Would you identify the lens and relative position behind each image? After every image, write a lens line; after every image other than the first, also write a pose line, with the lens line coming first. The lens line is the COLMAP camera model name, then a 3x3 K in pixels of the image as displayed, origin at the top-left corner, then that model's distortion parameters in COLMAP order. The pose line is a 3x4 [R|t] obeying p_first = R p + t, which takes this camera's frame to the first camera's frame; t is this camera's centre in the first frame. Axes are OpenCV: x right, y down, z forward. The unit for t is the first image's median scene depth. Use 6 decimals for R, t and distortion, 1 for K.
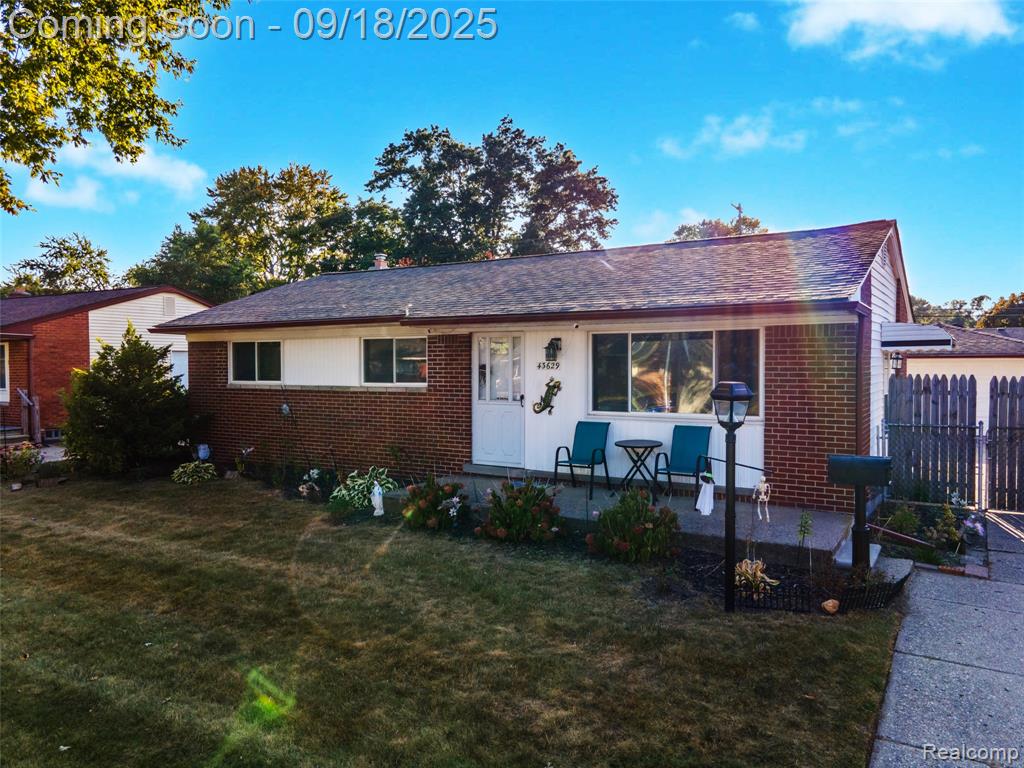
lens RADIAL K [[751.1, 0, 507.3], [0, 751.1, 382.0], [0, 0, 1]] dist [0.004883, 0.067099]
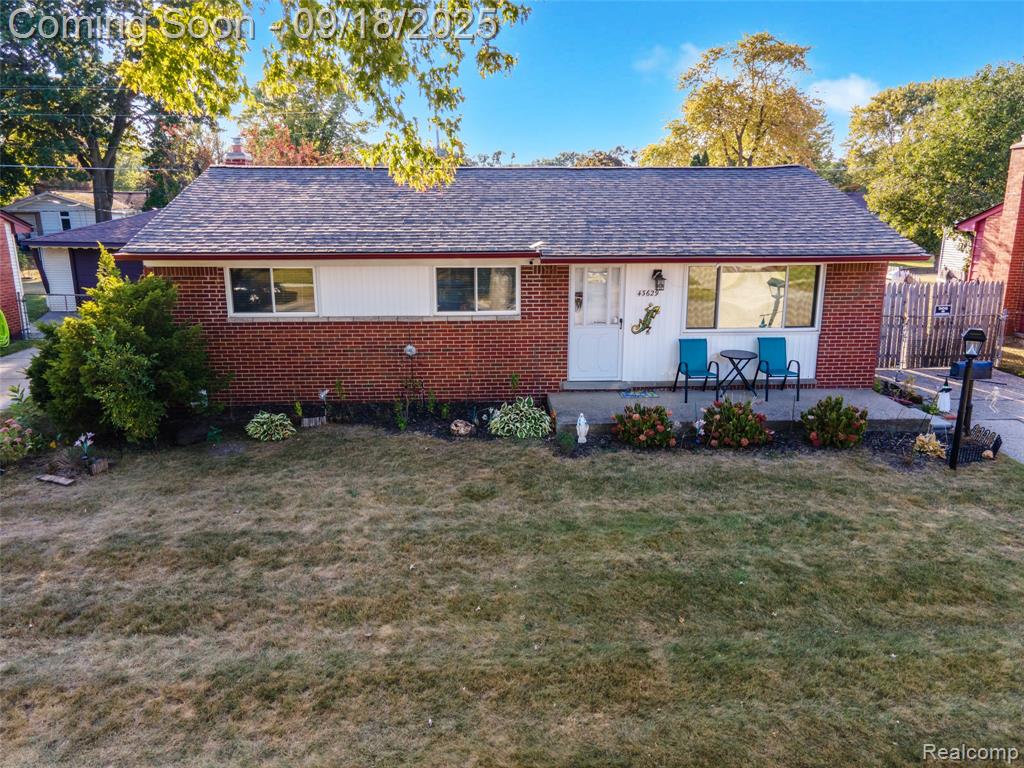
lens RADIAL K [[751.1, 0, 507.3], [0, 751.1, 382.0], [0, 0, 1]] dist [0.004883, 0.067099]
pose [[0.821244, -0.129760, 0.555627, -0.477305], [0.013553, 0.977958, 0.208360, -0.080161], [-0.570417, -0.163584, 0.804901, 0.092611]]
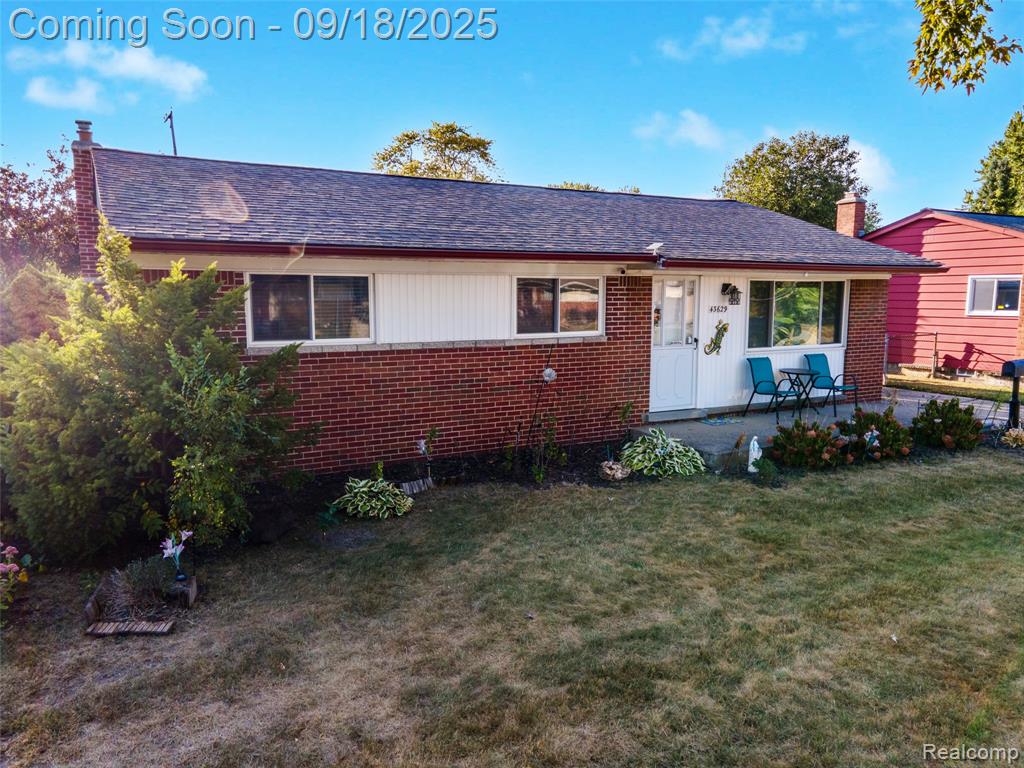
lens RADIAL K [[751.1, 0, 507.3], [0, 751.1, 382.0], [0, 0, 1]] dist [0.004883, 0.067099]
pose [[0.486728, -0.102715, 0.867494, -0.617924], [0.019393, 0.994089, 0.106824, -0.023321], [-0.873338, -0.035171, 0.485843, 0.440956]]
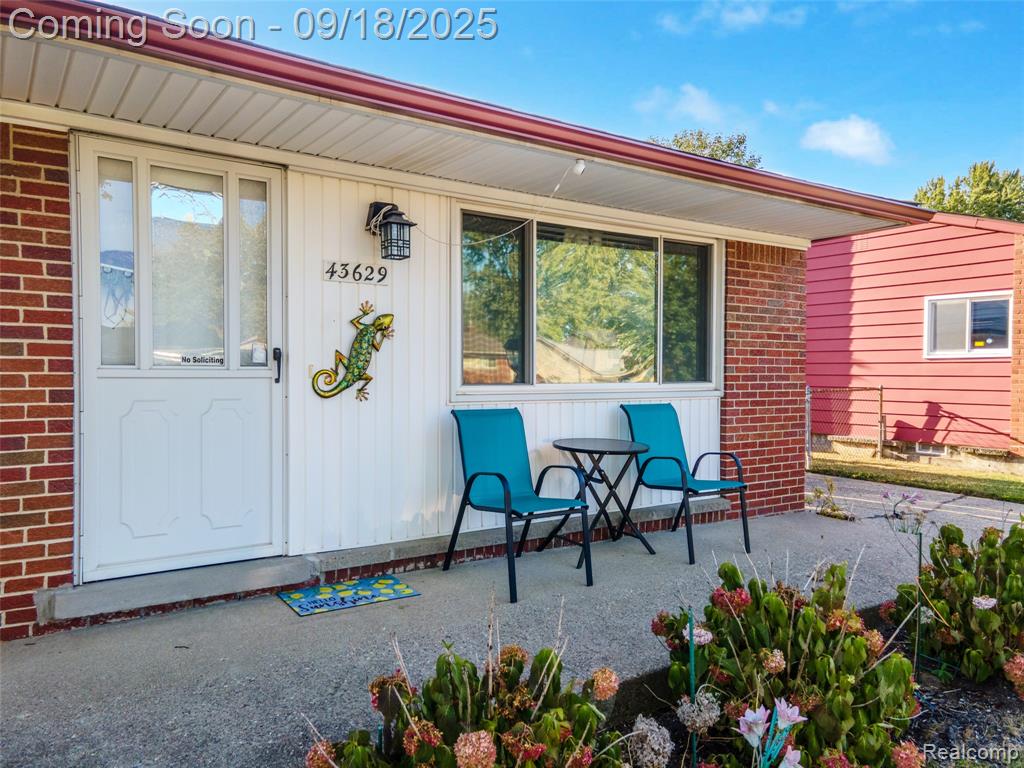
lens RADIAL K [[751.1, 0, 507.3], [0, 751.1, 382.0], [0, 0, 1]] dist [0.004883, 0.067099]
pose [[0.410351, -0.009128, 0.911882, -0.158718], [0.018878, 0.999821, 0.001513, 0.020998], [-0.911732, 0.016593, 0.410450, 0.461676]]
